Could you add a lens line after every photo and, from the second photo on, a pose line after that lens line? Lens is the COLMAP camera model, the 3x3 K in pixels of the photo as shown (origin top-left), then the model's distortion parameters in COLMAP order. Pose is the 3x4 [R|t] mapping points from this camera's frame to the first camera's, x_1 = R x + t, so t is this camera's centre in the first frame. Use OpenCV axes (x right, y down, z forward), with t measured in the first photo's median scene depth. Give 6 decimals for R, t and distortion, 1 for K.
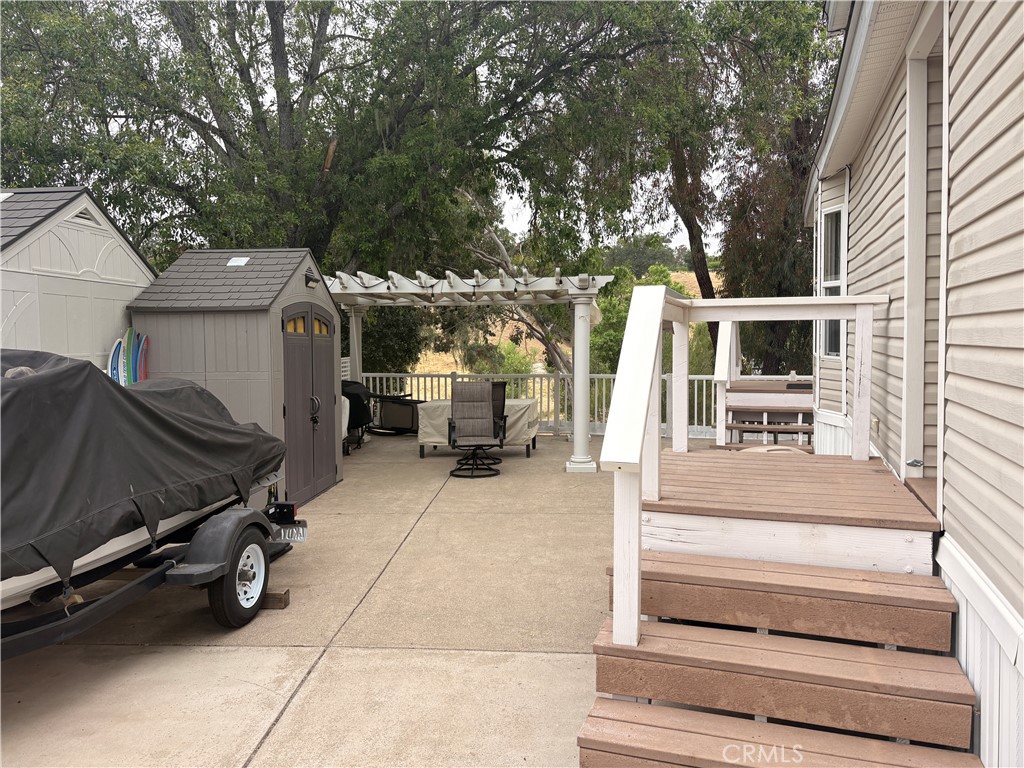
lens RADIAL K [[770.0, 0, 512.6], [0, 770.0, 379.2], [0, 0, 1]] dist [0.043834, -0.044655]
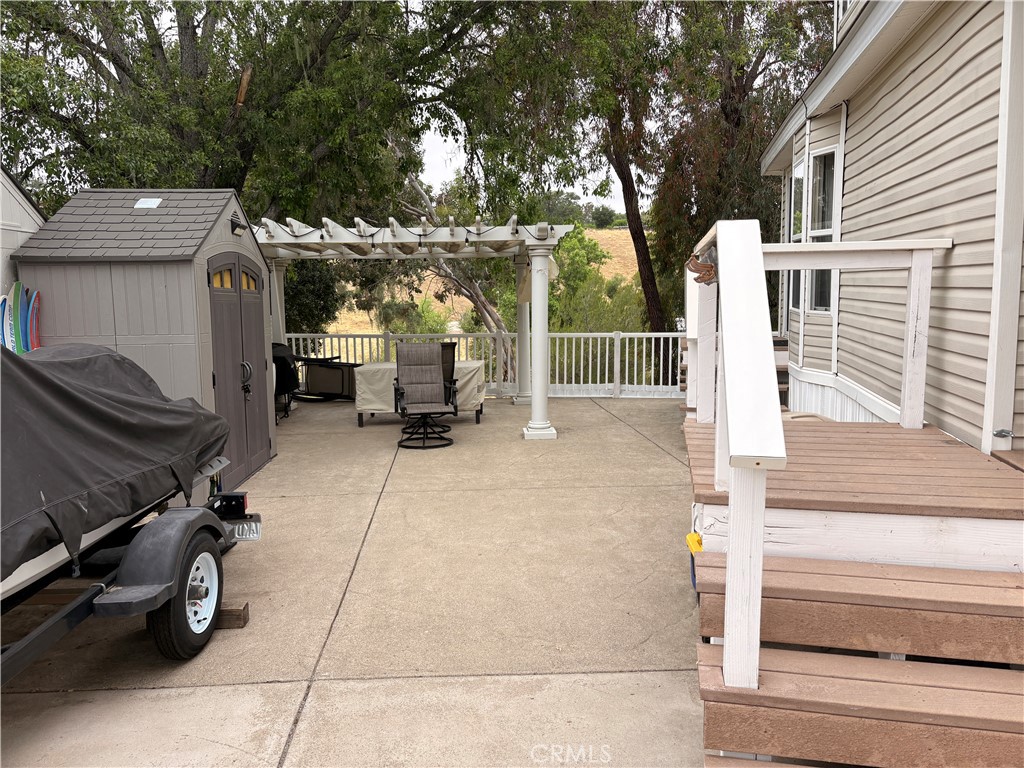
lens RADIAL K [[770.0, 0, 510.4], [0, 770.0, 383.7], [0, 0, 1]] dist [0.043834, -0.044655]
pose [[0.993315, -0.017739, 0.114064, -0.066921], [0.010857, 0.998098, 0.060682, -0.003058], [-0.114924, -0.059038, 0.991618, 0.112865]]
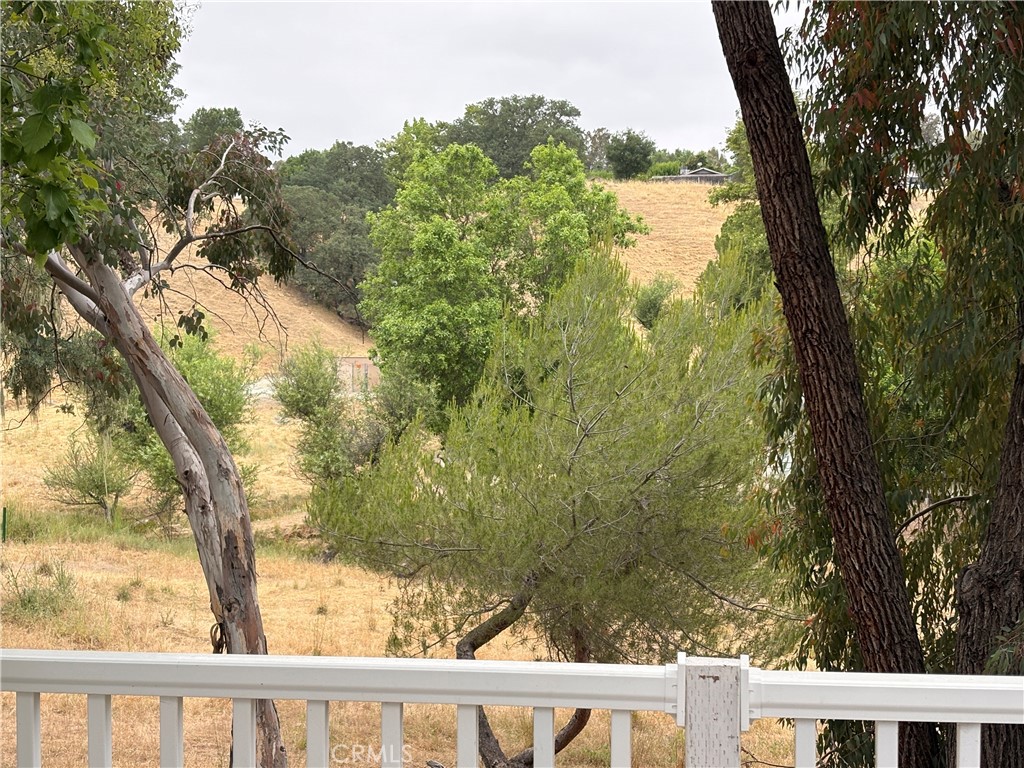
lens RADIAL K [[1614.1, 0, 512.3], [0, 1614.1, 383.8], [0, 0, 1]] dist [0.022223, 0.000000]
pose [[0.986975, -0.001685, 0.160863, 0.223145], [0.003950, 0.999897, -0.013762, -0.064135], [-0.160824, 0.014219, 0.986881, 1.282464]]
